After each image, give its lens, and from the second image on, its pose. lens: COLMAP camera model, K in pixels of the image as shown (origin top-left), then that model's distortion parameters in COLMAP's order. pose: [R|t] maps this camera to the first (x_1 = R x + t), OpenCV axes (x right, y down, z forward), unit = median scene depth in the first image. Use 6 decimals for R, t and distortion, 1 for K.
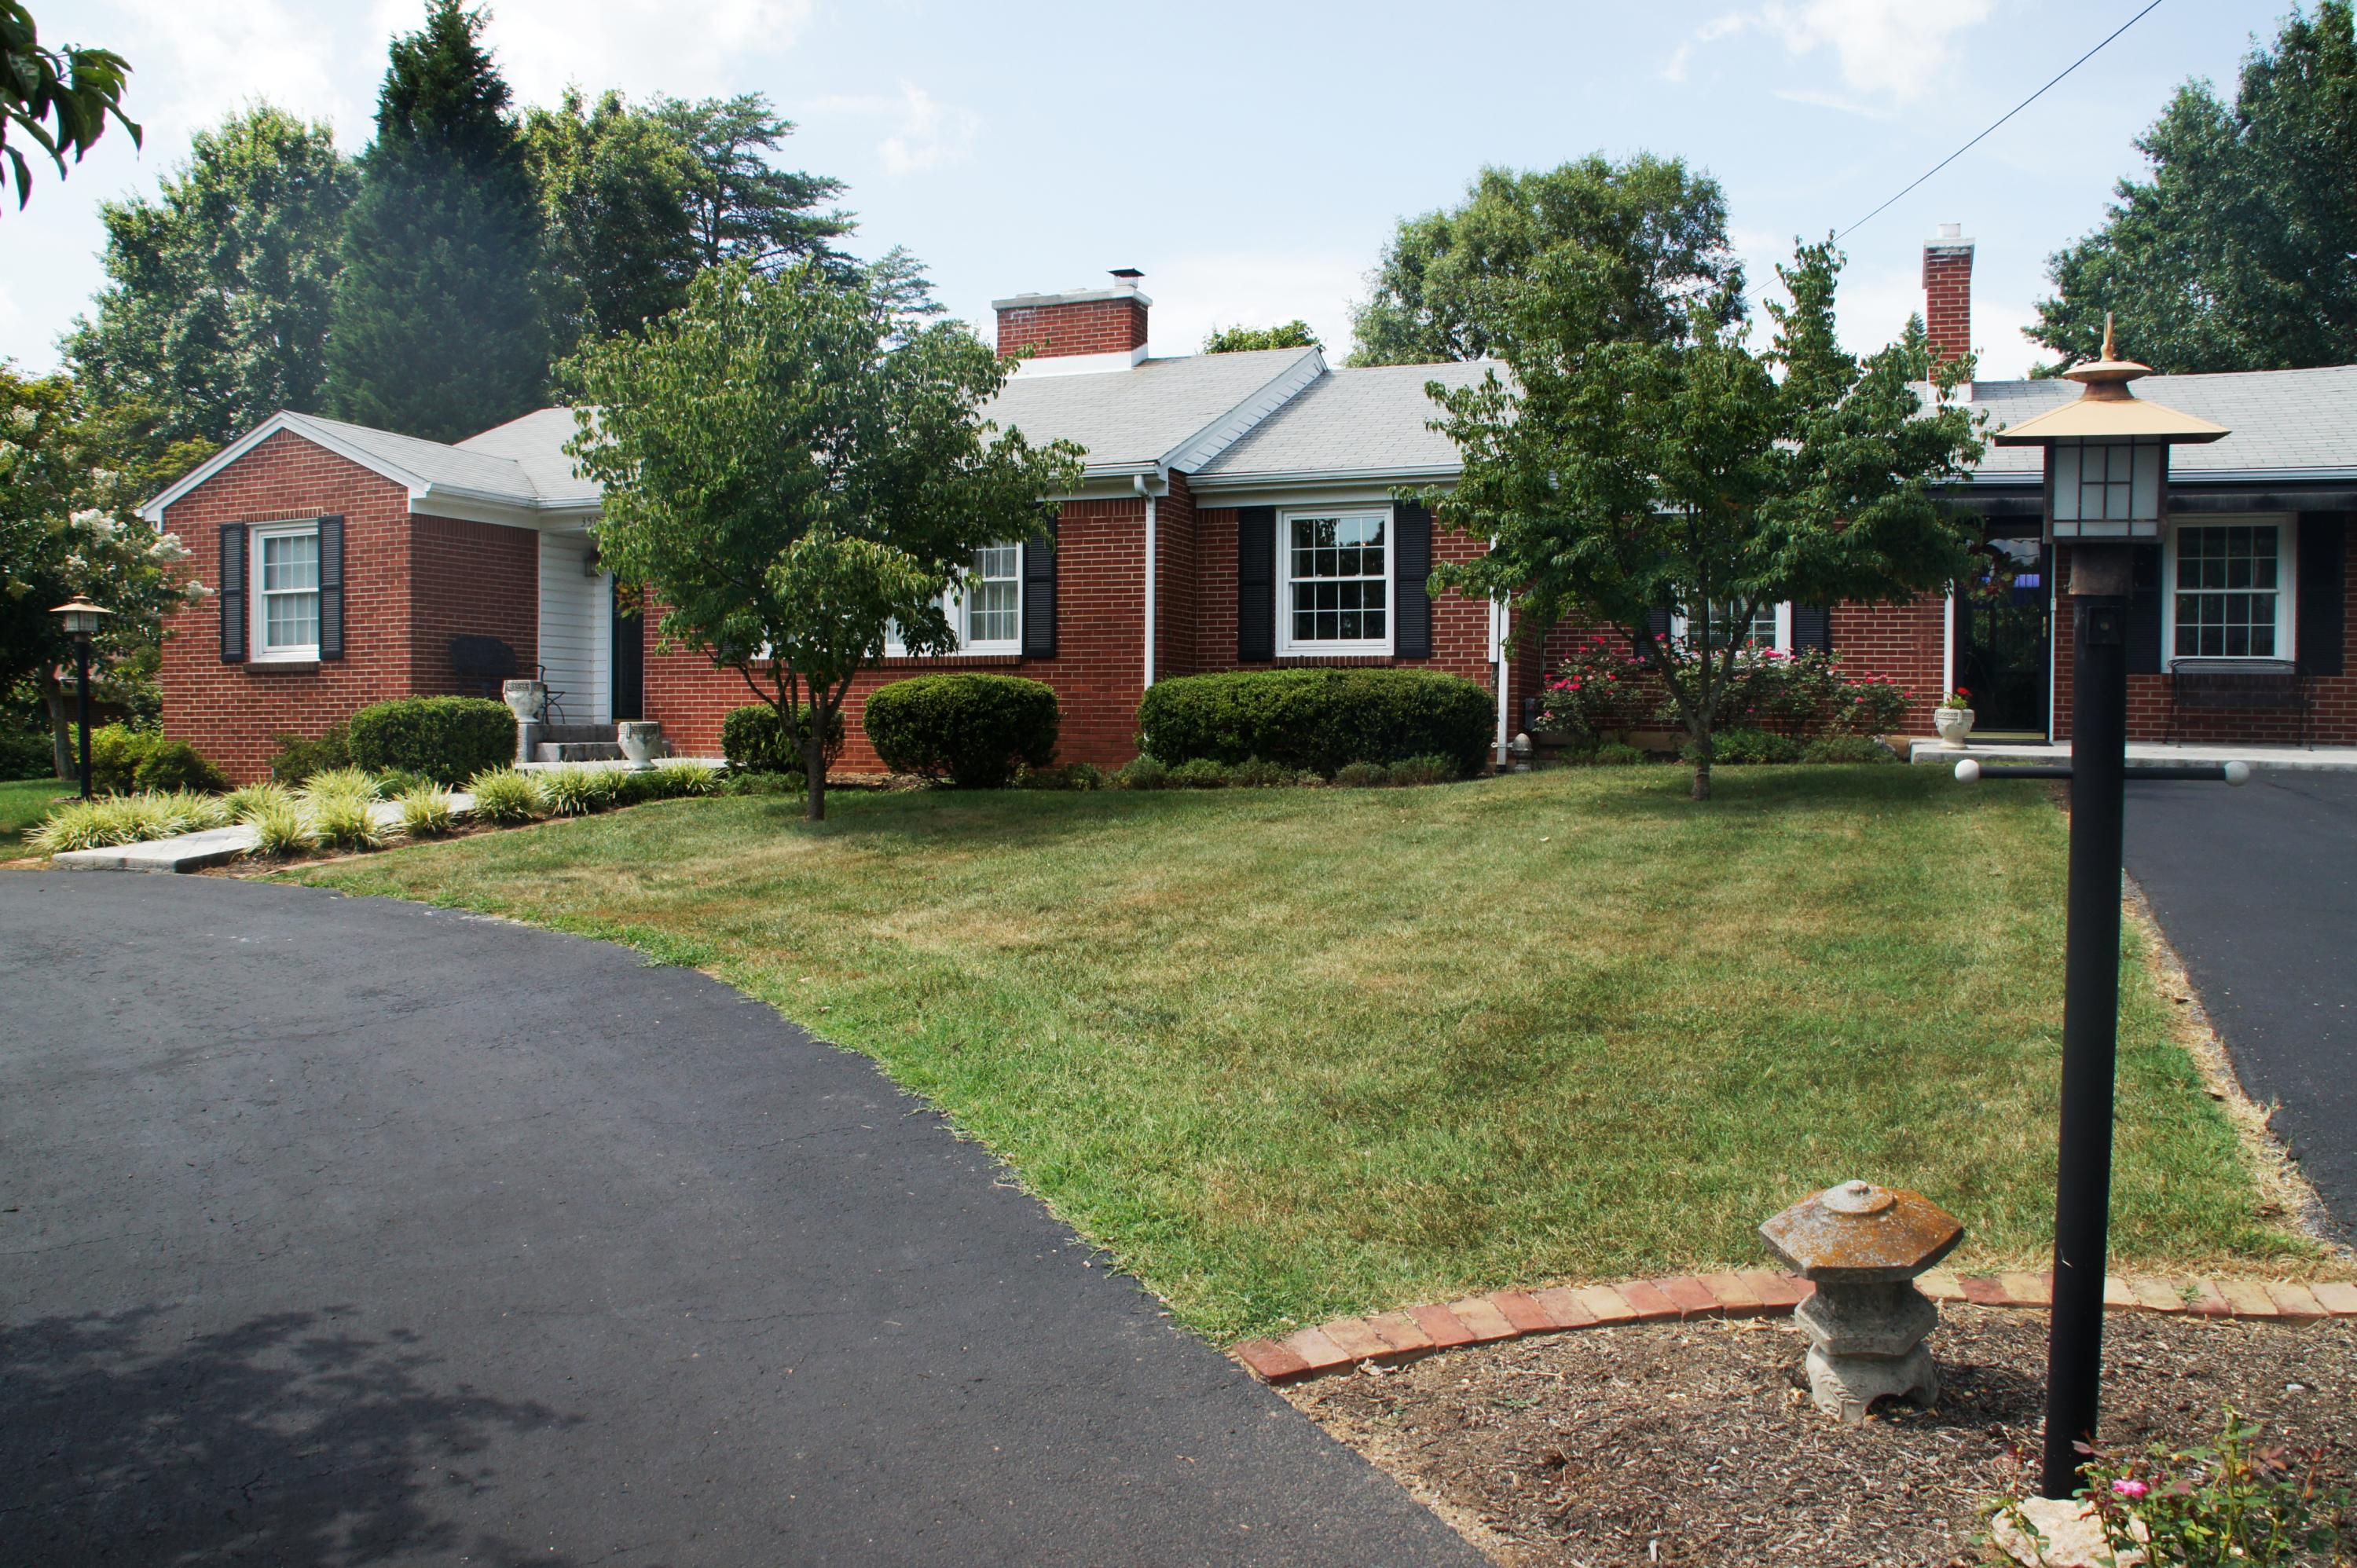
lens RADIAL K [[1851.1, 0, 1181.1], [0, 1851.1, 798.1], [0, 0, 1]] dist [-0.168815, 0.115627]
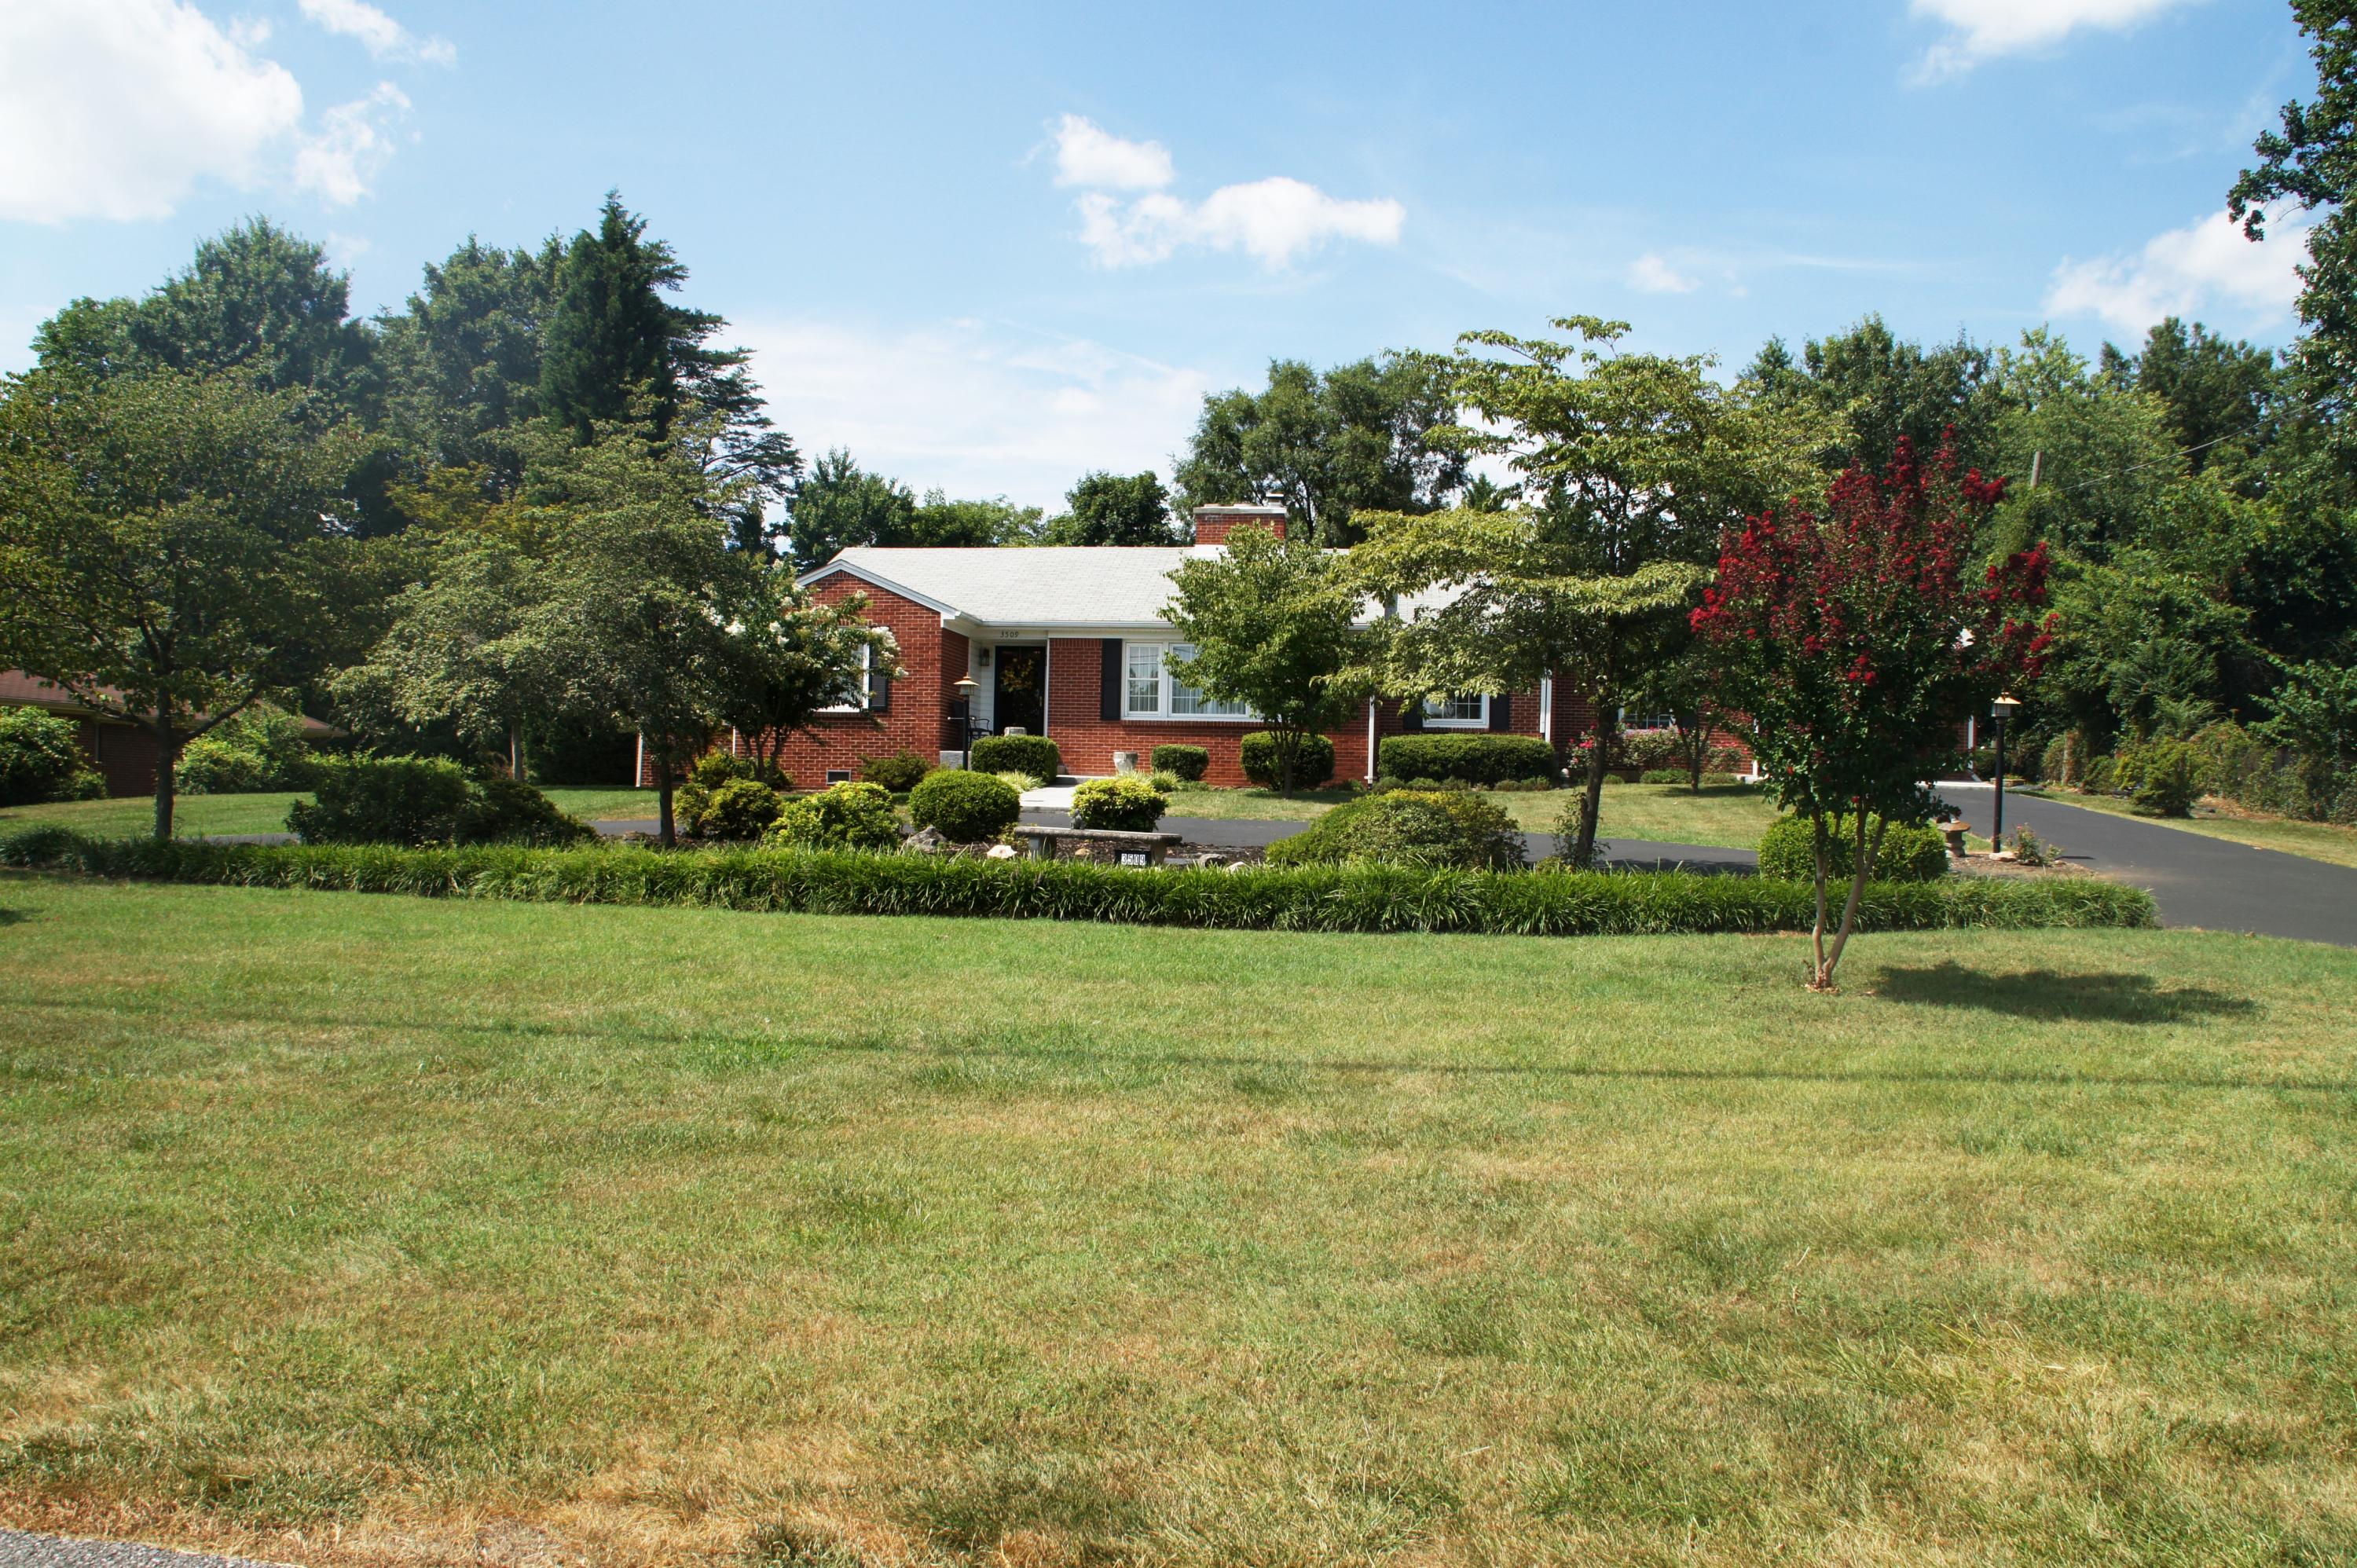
lens RADIAL K [[1851.1, 0, 1181.1], [0, 1851.1, 798.1], [0, 0, 1]] dist [-0.168815, 0.115627]
pose [[0.968547, 0.015515, 0.248347, -0.684678], [-0.005558, 0.999154, -0.040743, 0.077236], [-0.248769, 0.038081, 0.967814, -0.791792]]
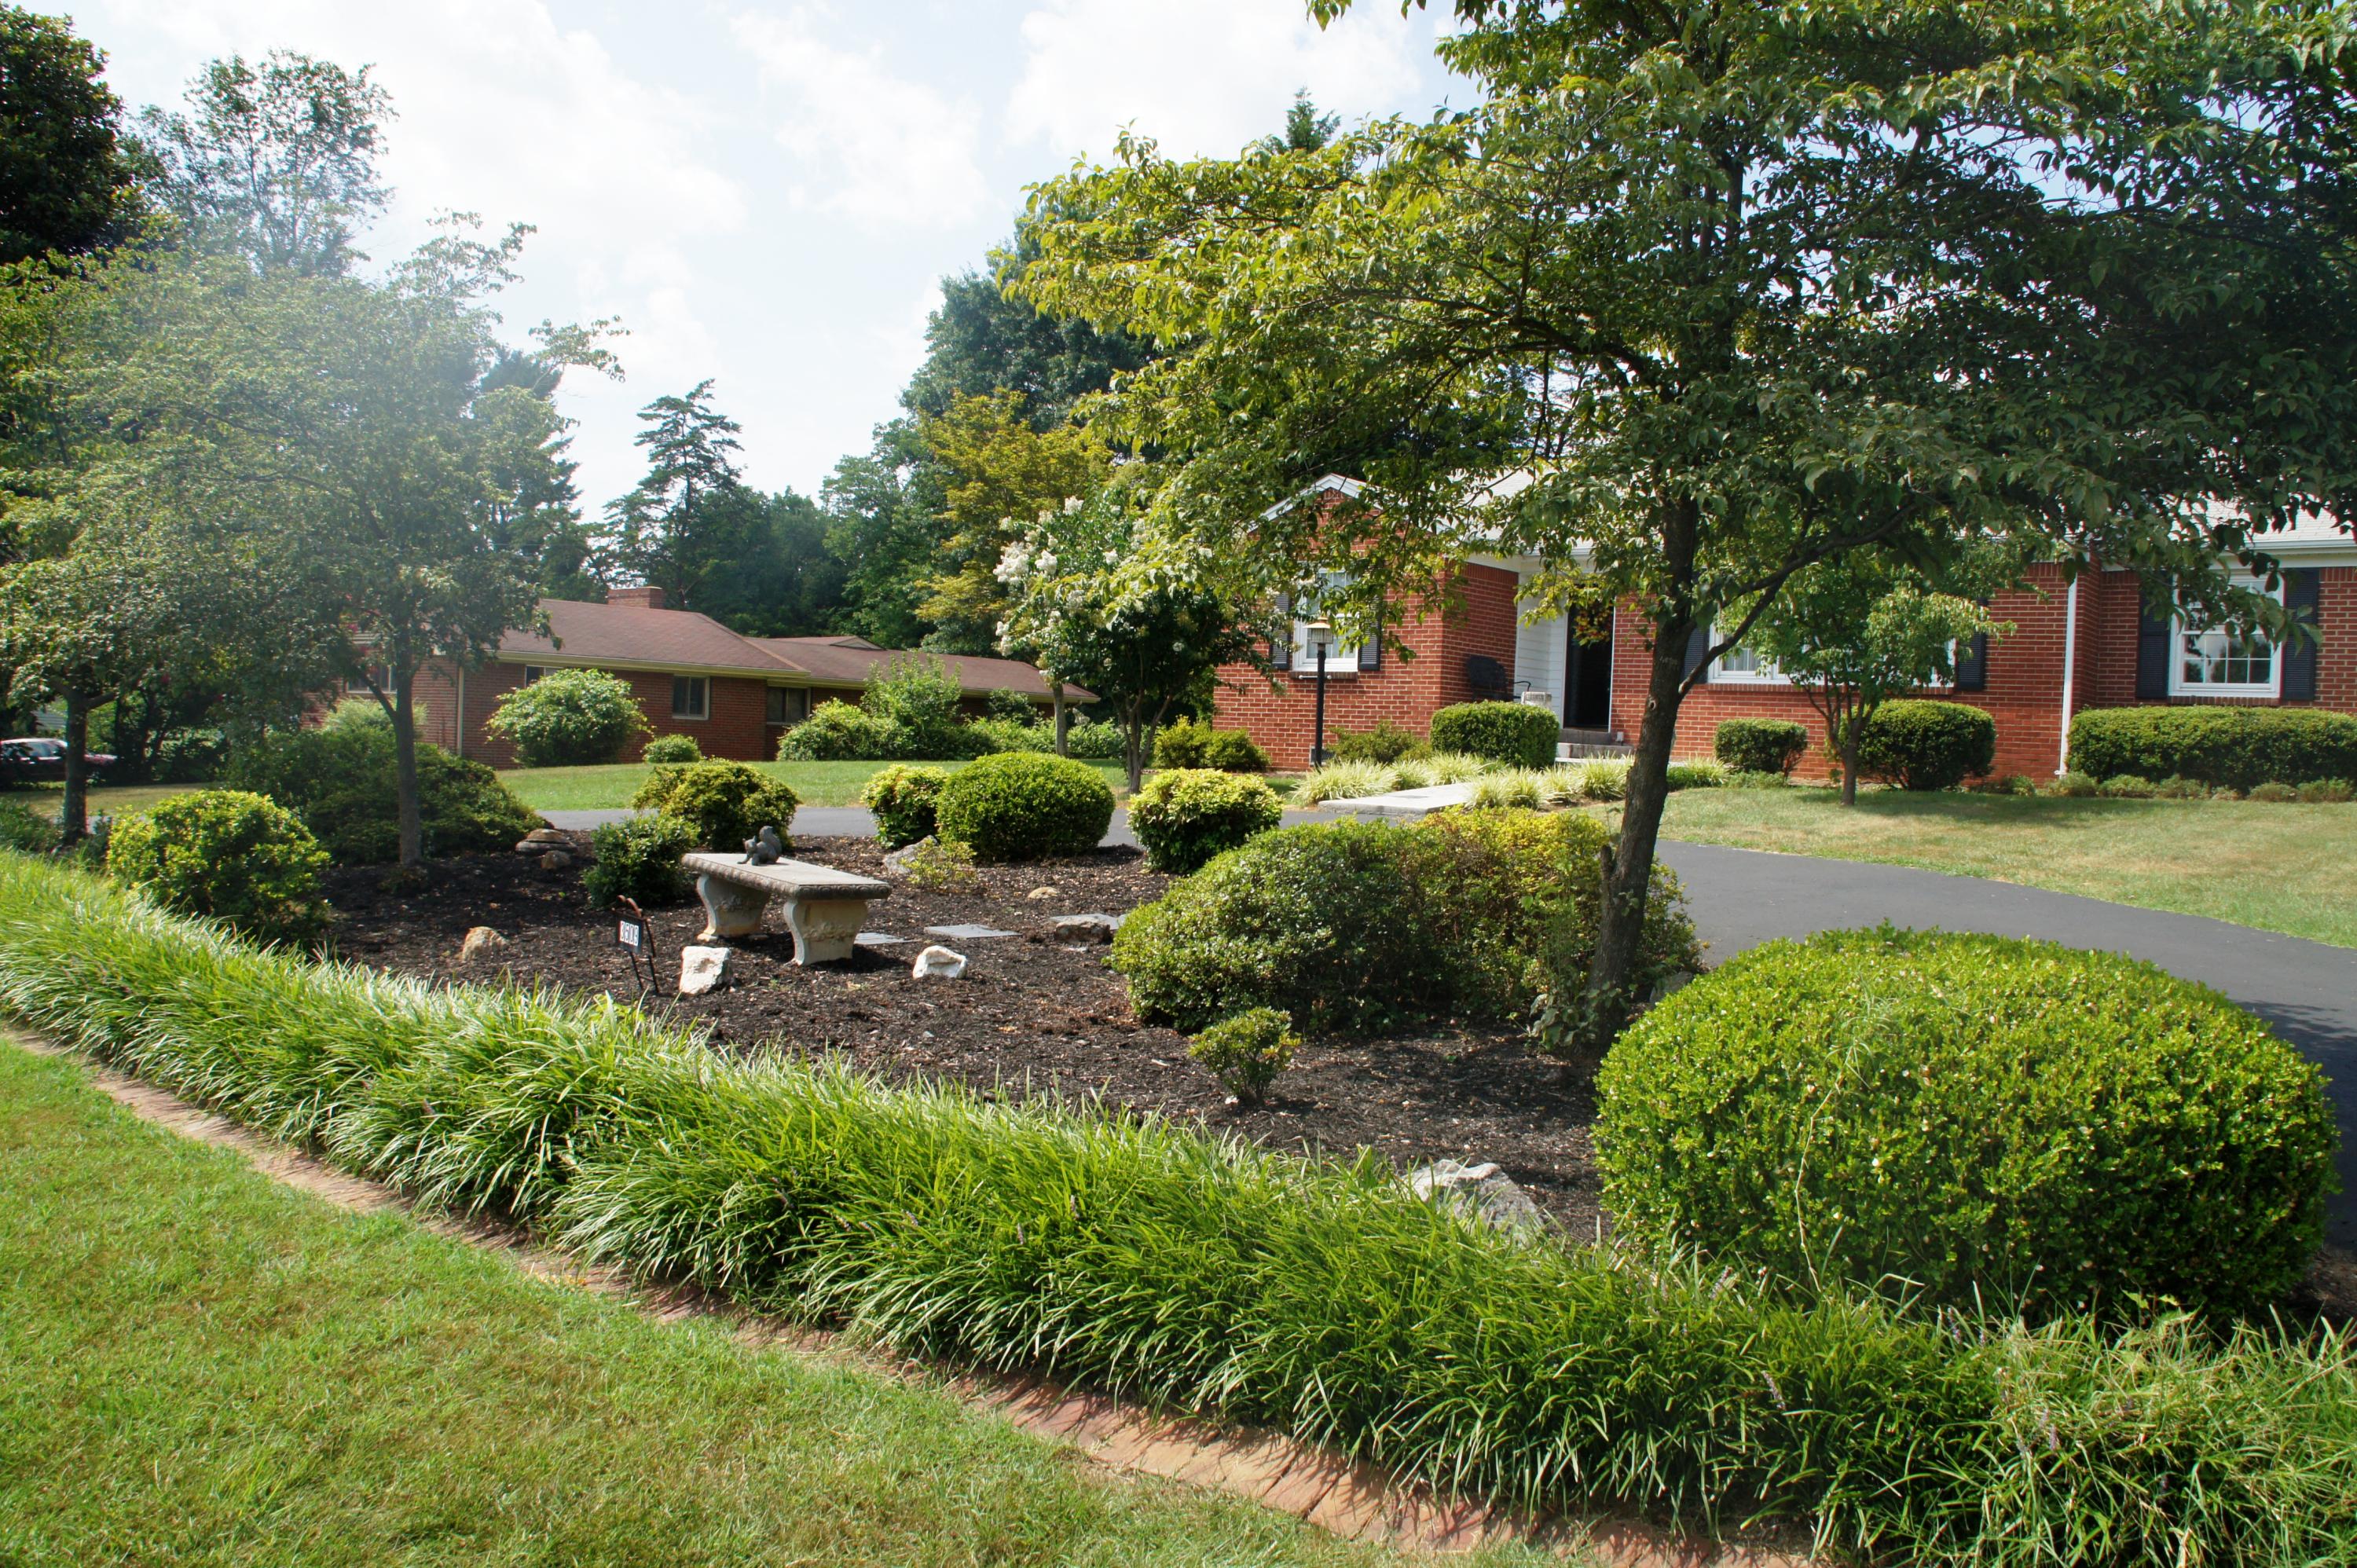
lens RADIAL K [[1840.1, 0, 1177.7], [0, 1840.1, 824.3], [0, 0, 1]] dist [-0.168314, 0.096787]
pose [[0.948430, 0.047056, -0.313475, -0.207385], [-0.047915, 0.998839, 0.004968, 0.033787], [0.313345, 0.010308, 0.949583, -0.300849]]
